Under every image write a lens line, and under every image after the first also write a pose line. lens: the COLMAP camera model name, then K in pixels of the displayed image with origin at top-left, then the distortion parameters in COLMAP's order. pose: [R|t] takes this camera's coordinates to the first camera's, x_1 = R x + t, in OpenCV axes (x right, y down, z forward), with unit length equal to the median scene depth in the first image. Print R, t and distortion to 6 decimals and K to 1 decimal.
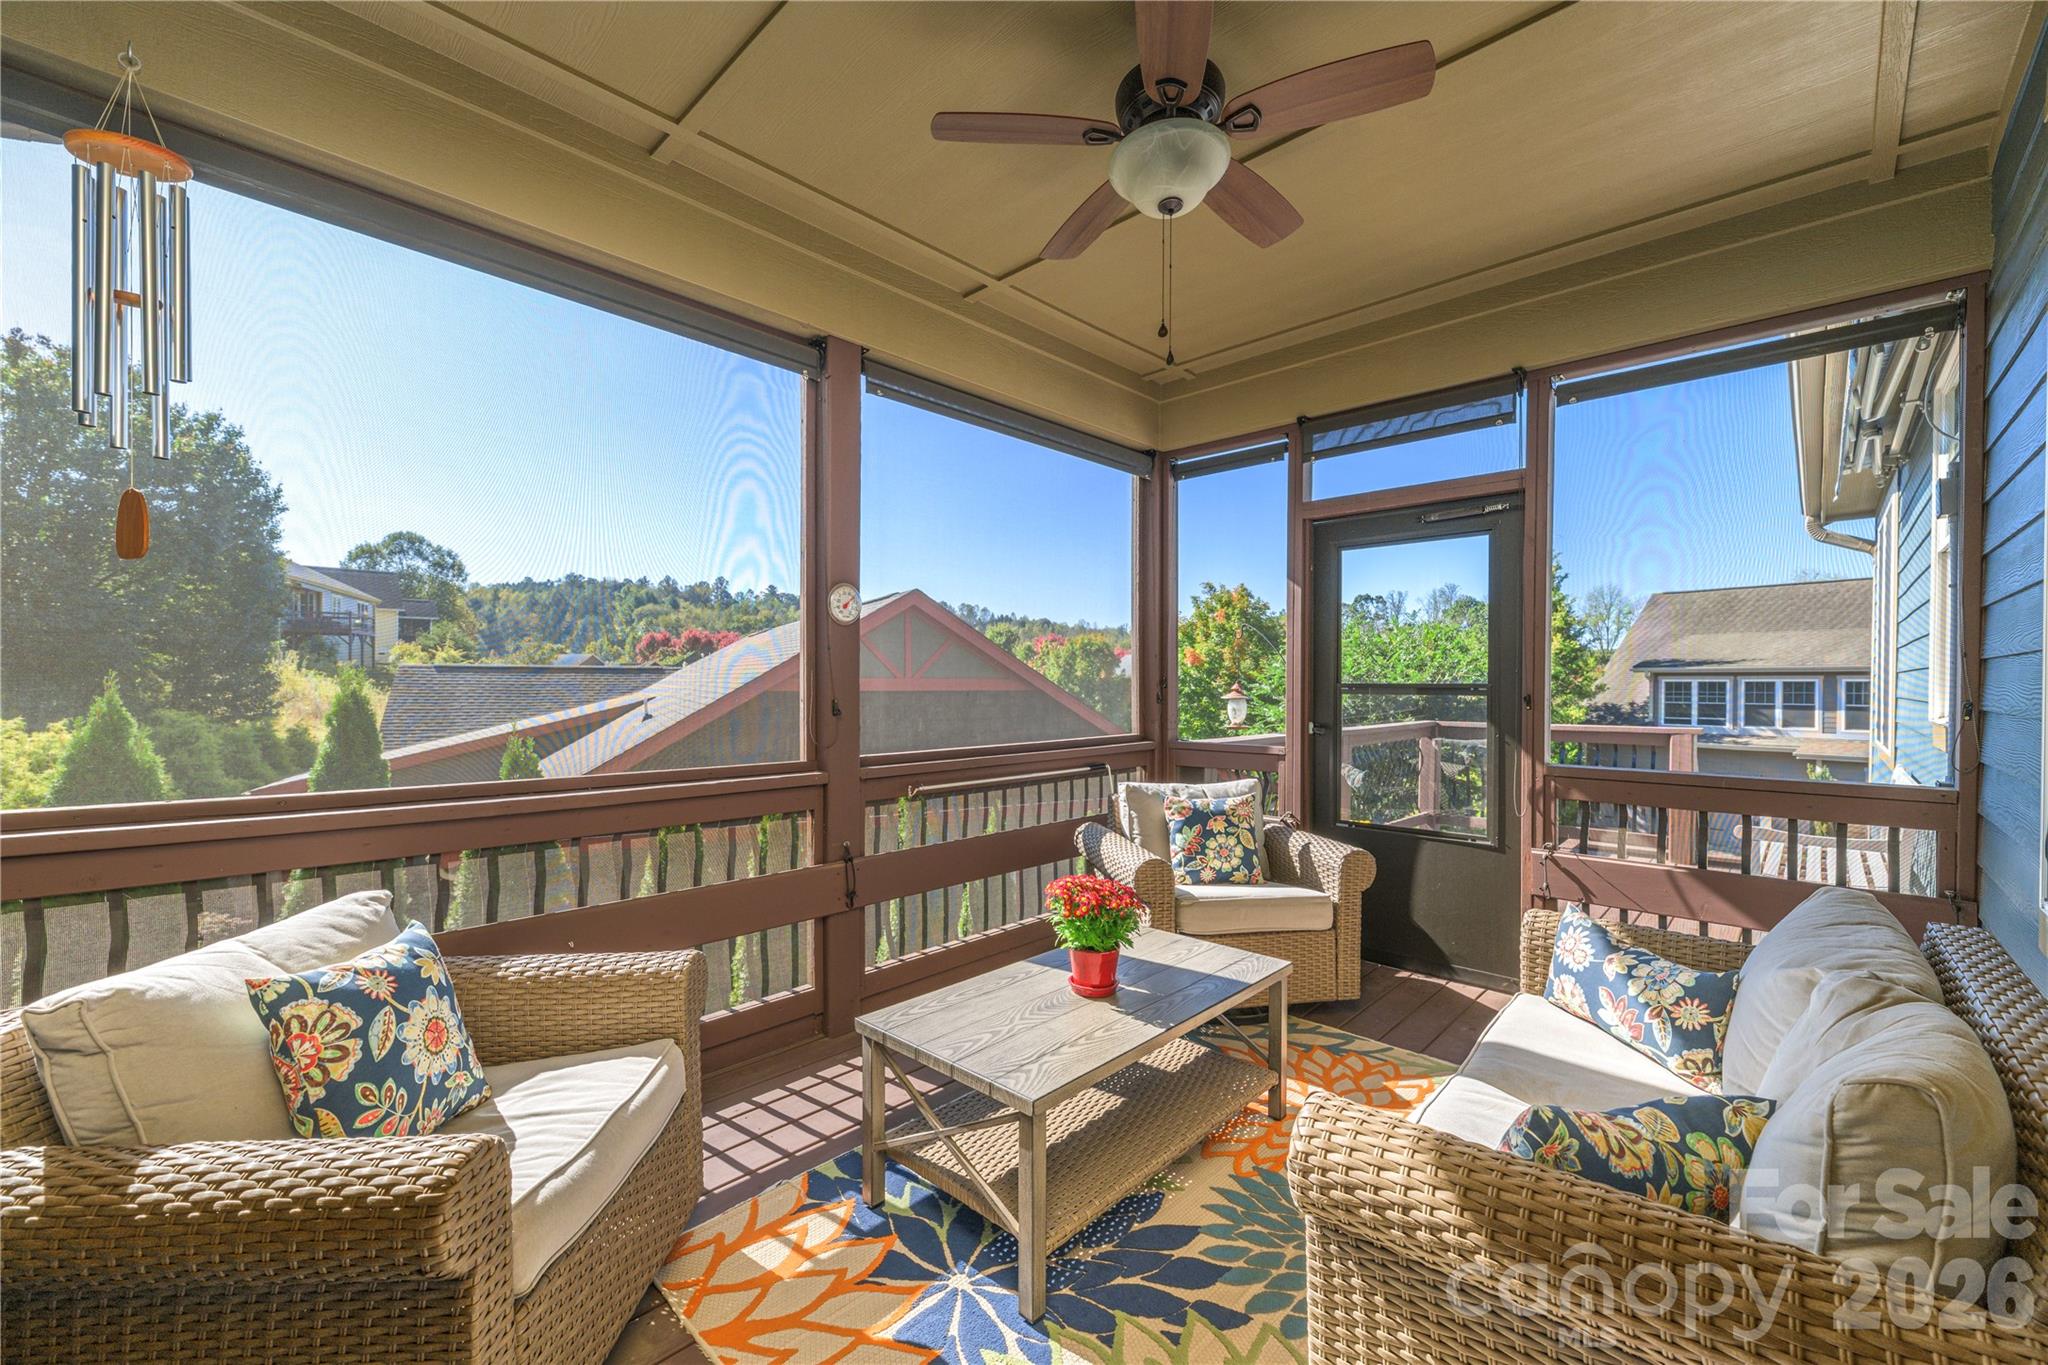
lens RADIAL K [[823.1, 0, 1013.1], [0, 823.1, 688.1], [0, 0, 1]] dist [0.000929, 0.000095]
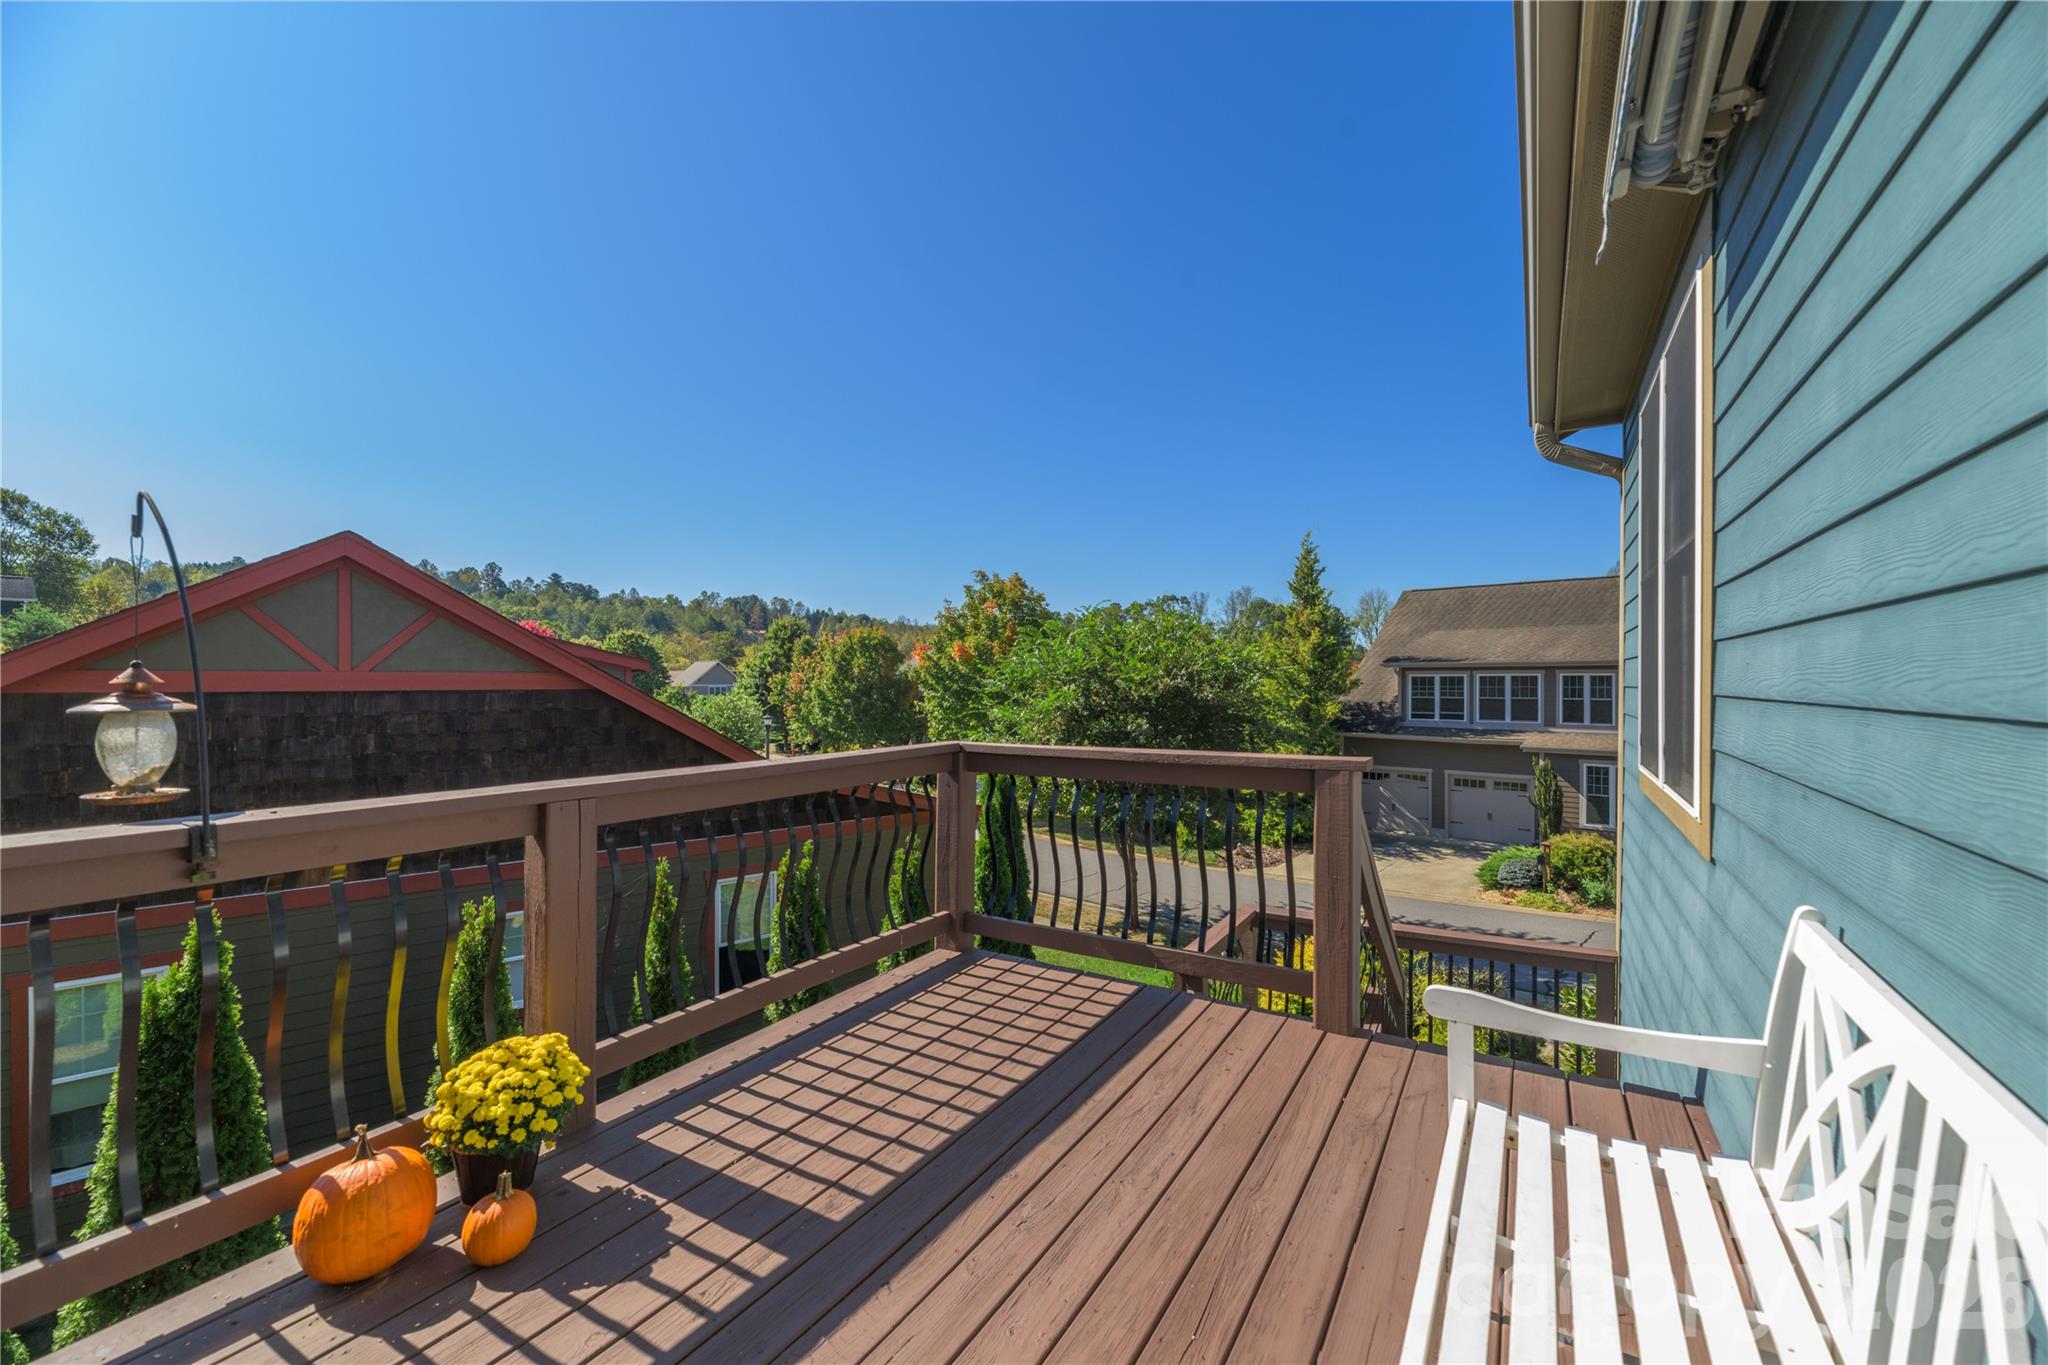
lens RADIAL K [[823.1, 0, 1021.8], [0, 823.1, 673.8], [0, 0, 1]] dist [0.000929, 0.000095]
pose [[0.977100, -0.002102, 0.212771, 0.089738], [0.005232, 0.999886, -0.014151, 0.000435], [-0.212717, 0.014941, 0.977000, 0.095335]]
